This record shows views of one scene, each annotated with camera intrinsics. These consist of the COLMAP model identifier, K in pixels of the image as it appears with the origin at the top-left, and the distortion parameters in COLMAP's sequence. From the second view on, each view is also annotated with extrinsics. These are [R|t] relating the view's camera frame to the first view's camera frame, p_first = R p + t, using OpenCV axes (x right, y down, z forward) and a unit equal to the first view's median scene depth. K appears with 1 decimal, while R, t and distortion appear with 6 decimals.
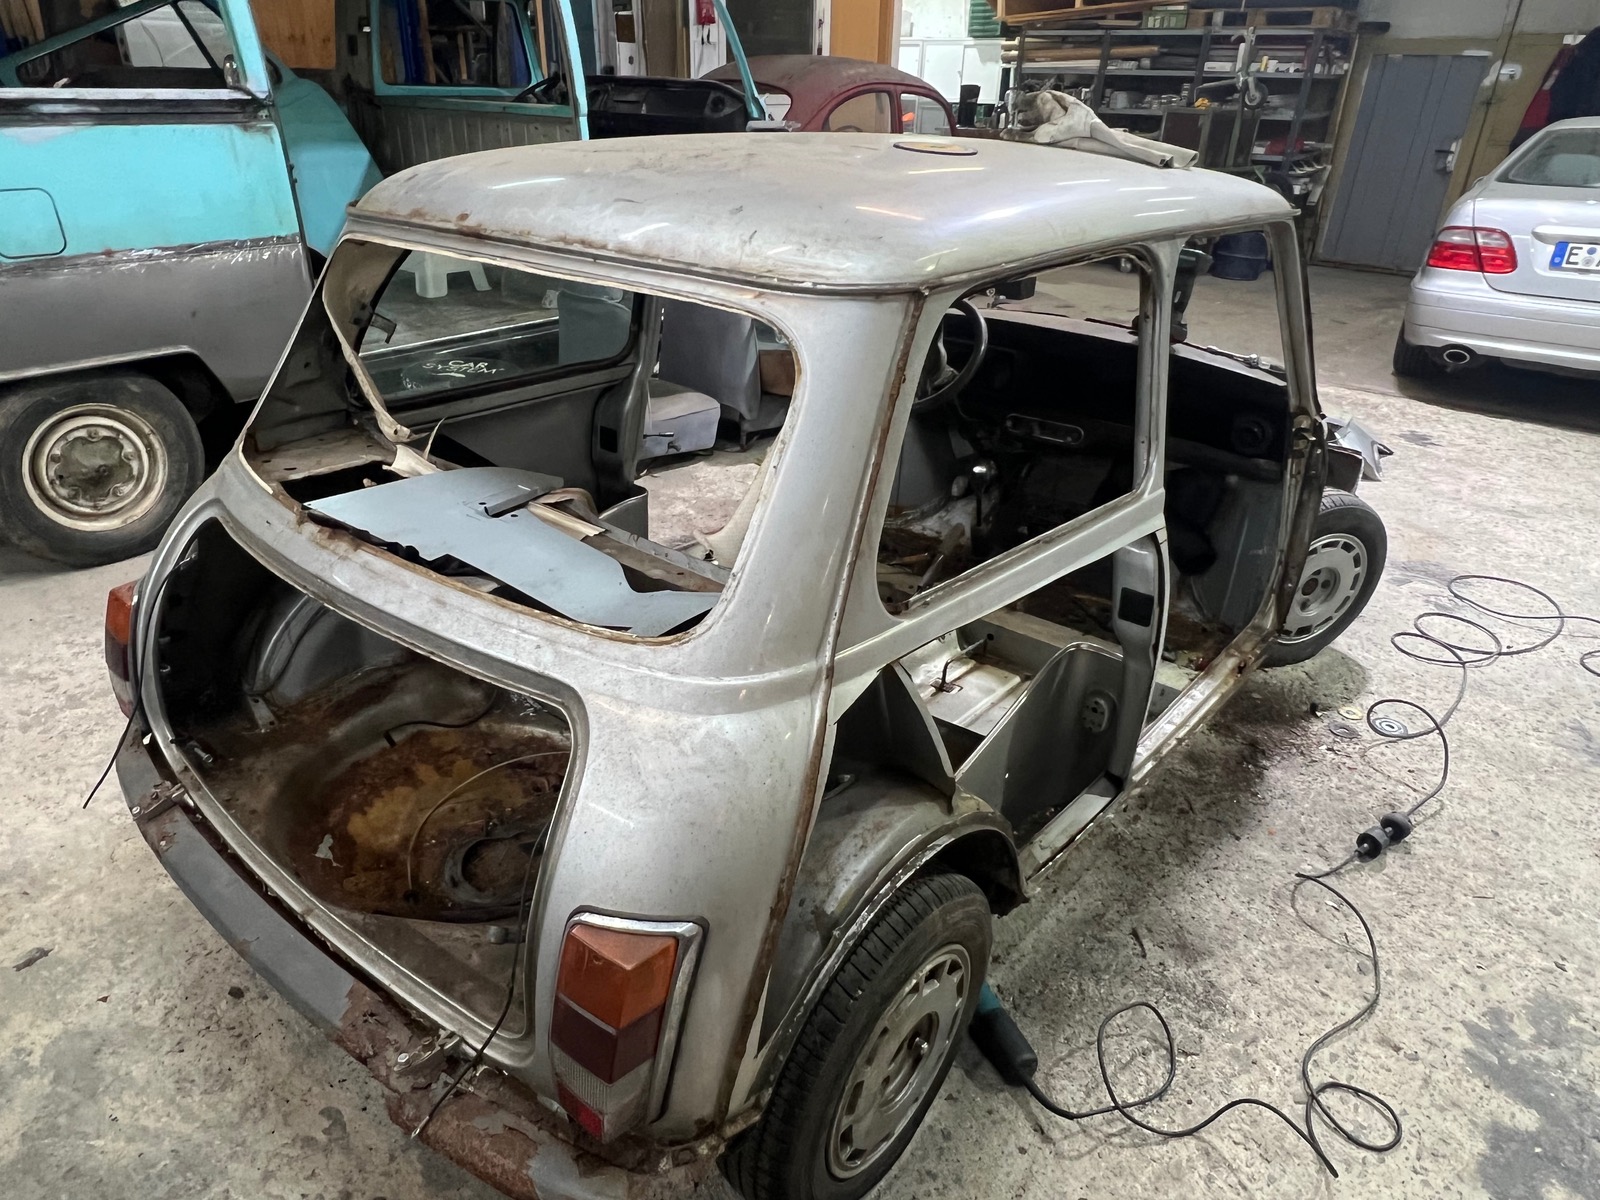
lens RADIAL K [[1029.1, 0, 788.4], [0, 1029.1, 603.7], [0, 0, 1]] dist [-0.001076, 0.000711]
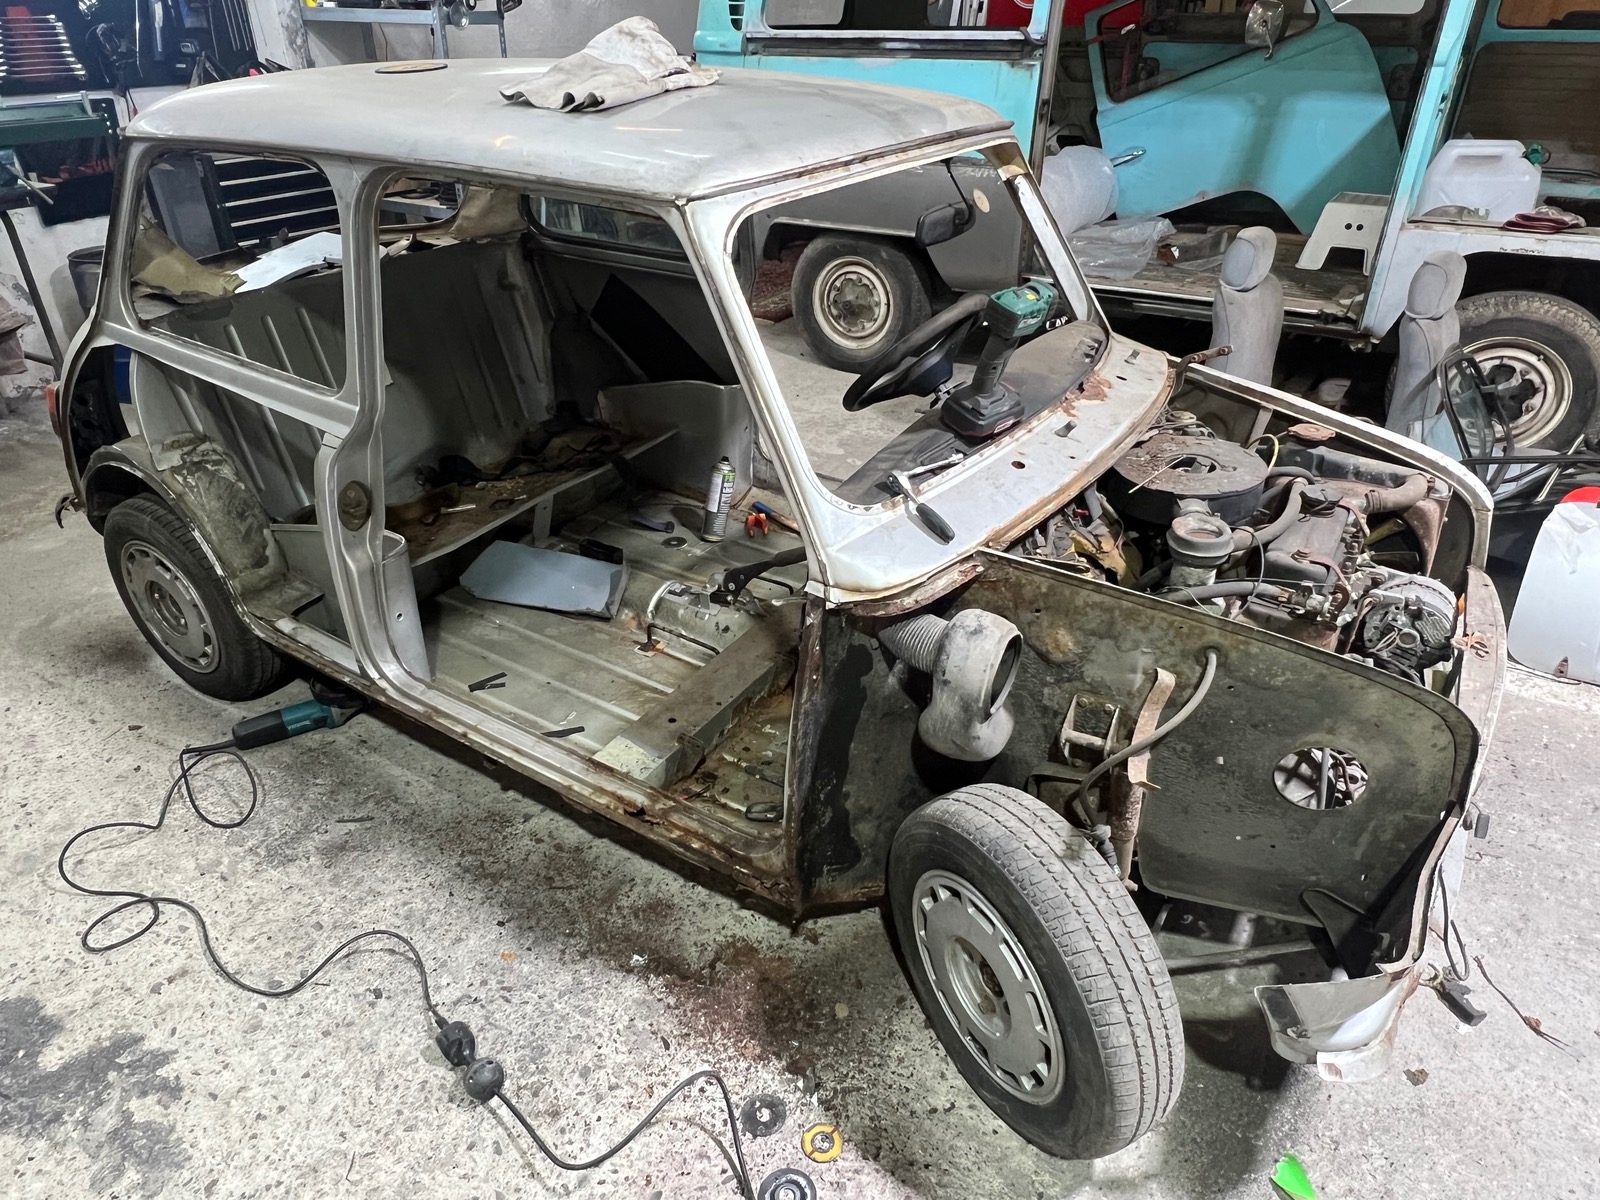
lens RADIAL K [[1029.1, 0, 790.3], [0, 1029.1, 614.7], [0, 0, 1]] dist [-0.001076, 0.000711]
pose [[0.135560, 0.480923, -0.866220, 1.380678], [-0.444797, 0.810773, 0.380530, -0.518340], [0.885313, 0.333707, 0.323821, 1.091646]]
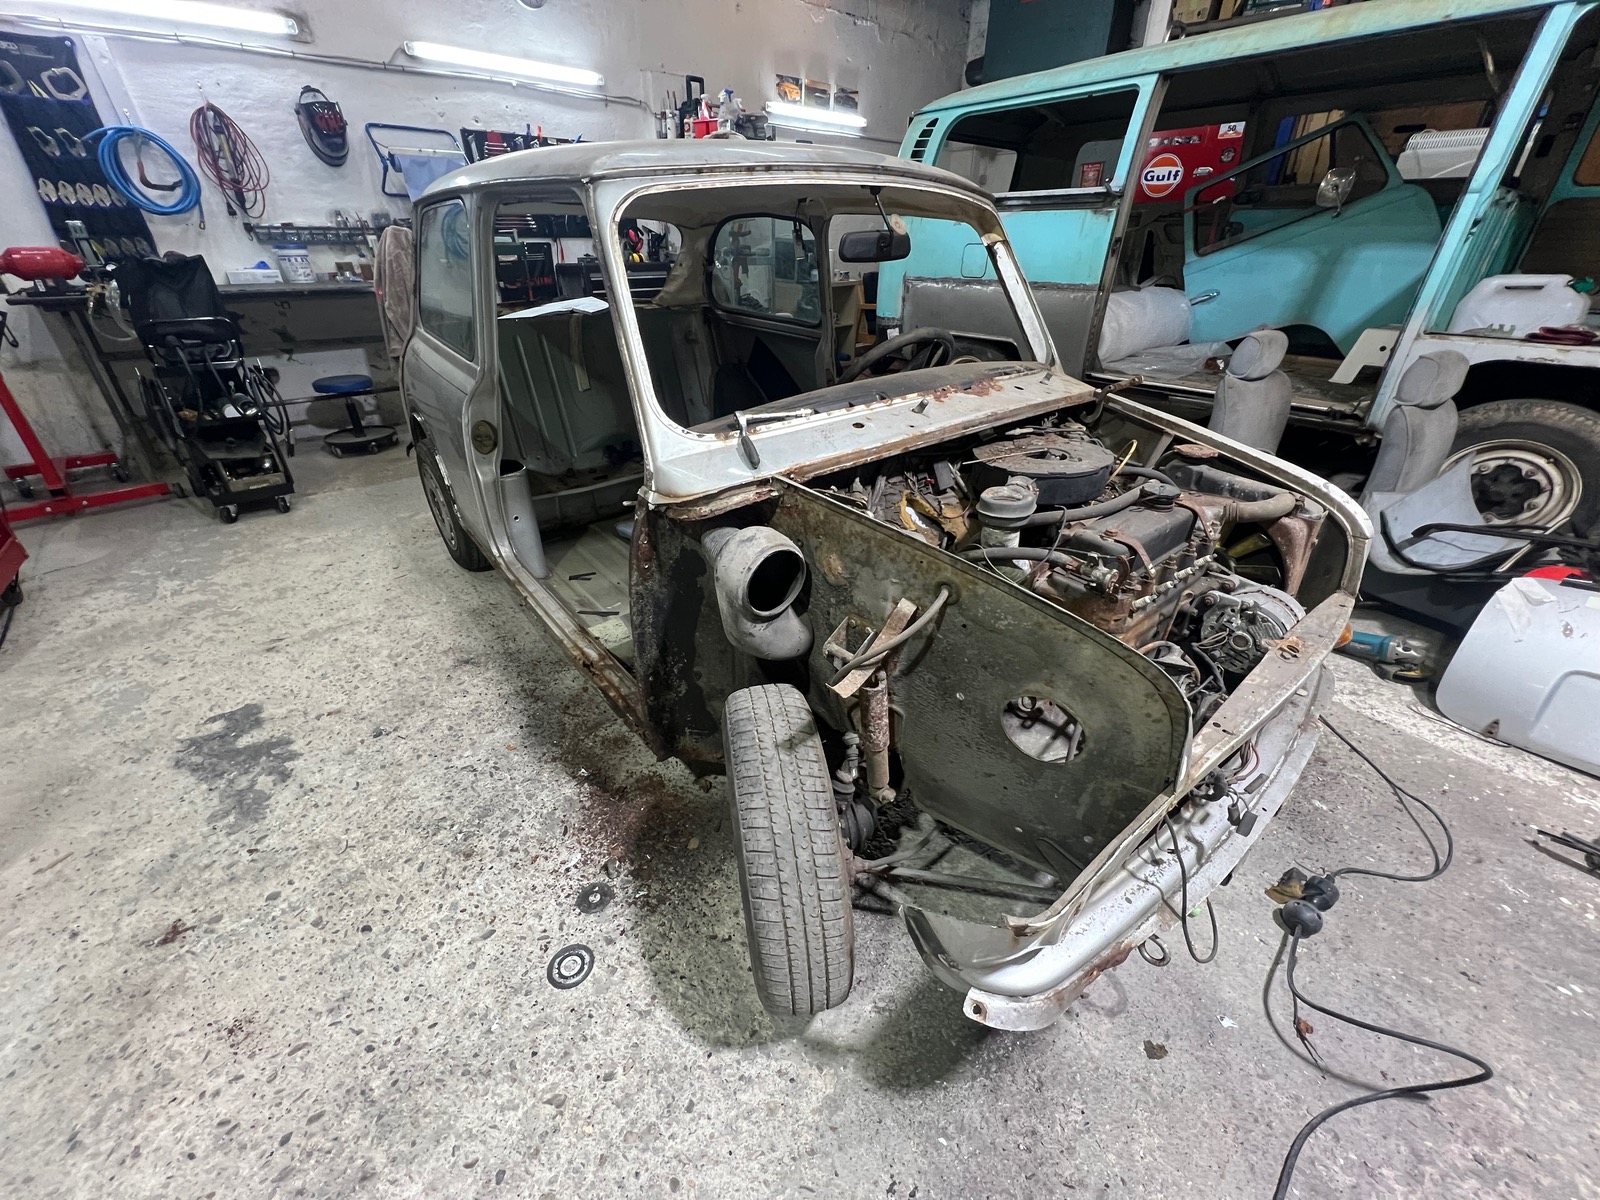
lens RADIAL K [[636.9, 0, 795.5], [0, 636.9, 600.7], [0, 0, 1]] dist [-0.001524, 0.000495]
pose [[-0.191616, 0.461561, -0.866167, 1.241272], [-0.450973, 0.742435, 0.495393, -0.533909], [0.871726, 0.485543, 0.065889, 1.489914]]
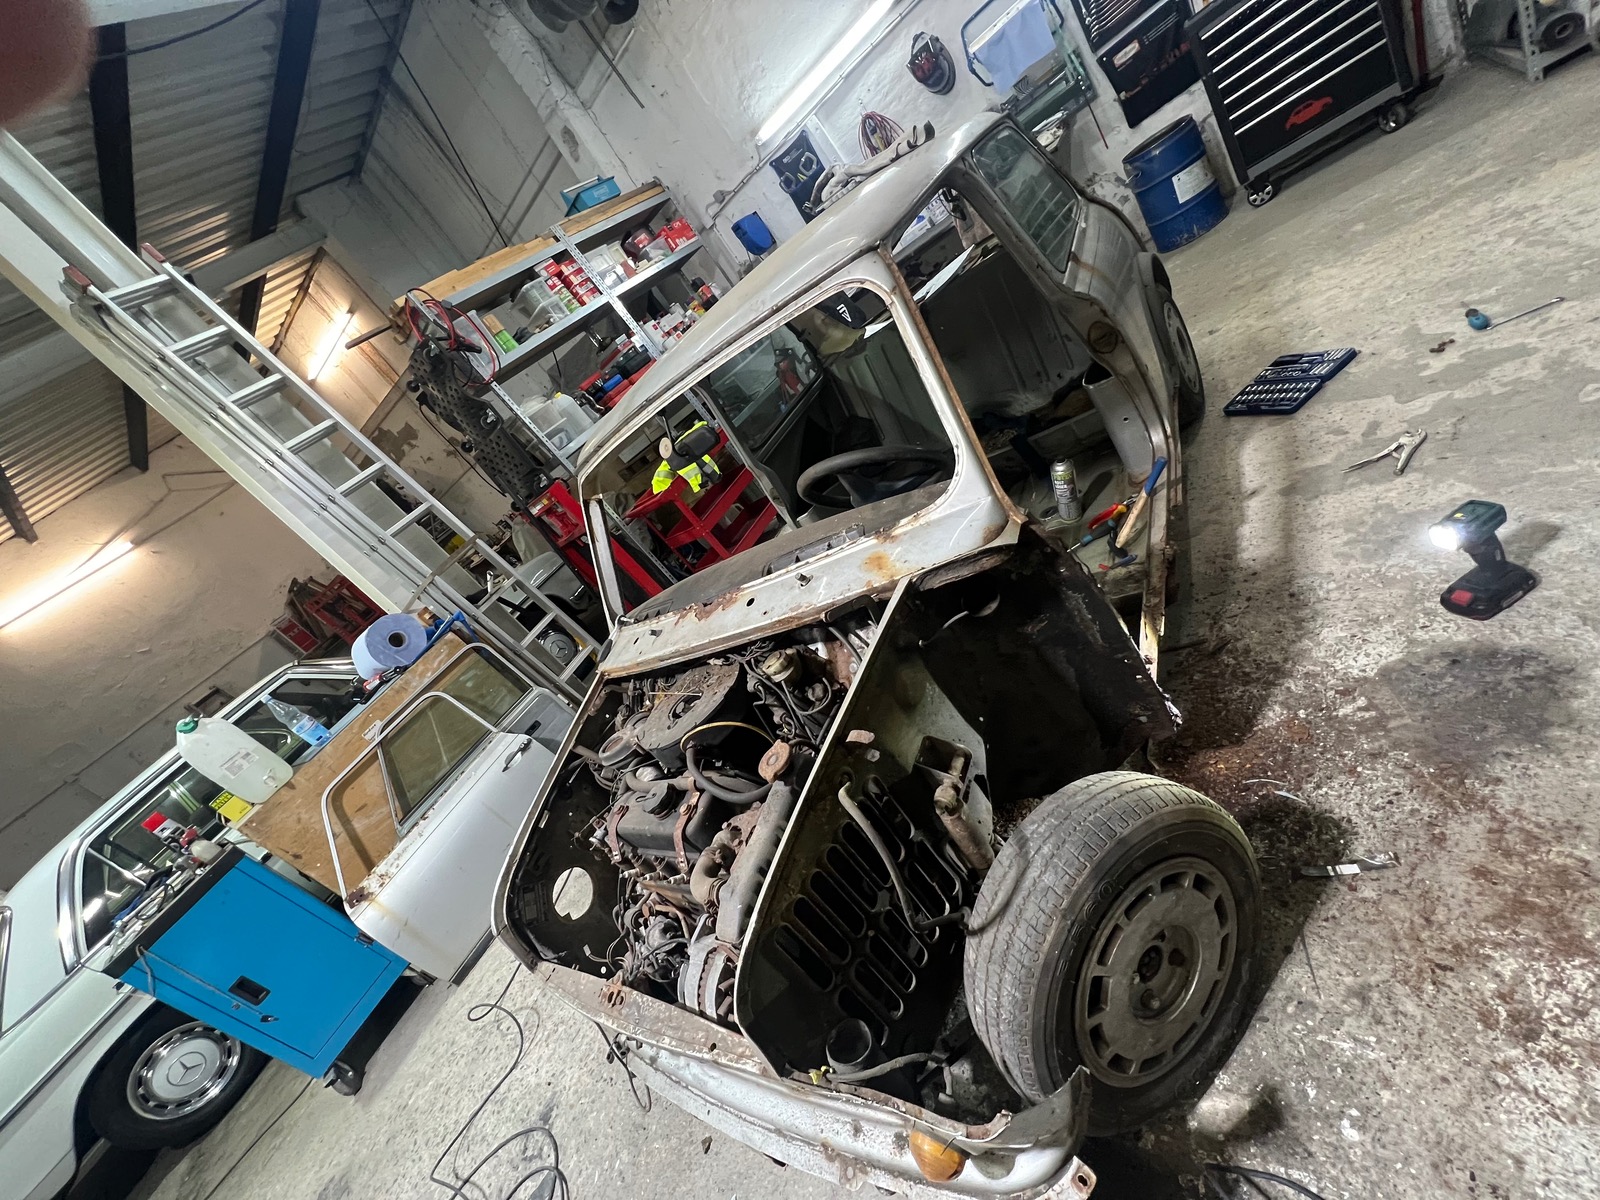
lens RADIAL K [[636.9, 0, 792.9], [0, 636.9, 594.7], [0, 0, 1]] dist [-0.001524, 0.000495]
pose [[-0.809639, 0.574771, 0.118838, 0.228646], [0.454761, 0.486325, 0.746110, -0.985425], [0.371049, 0.658123, -0.655131, 2.142542]]
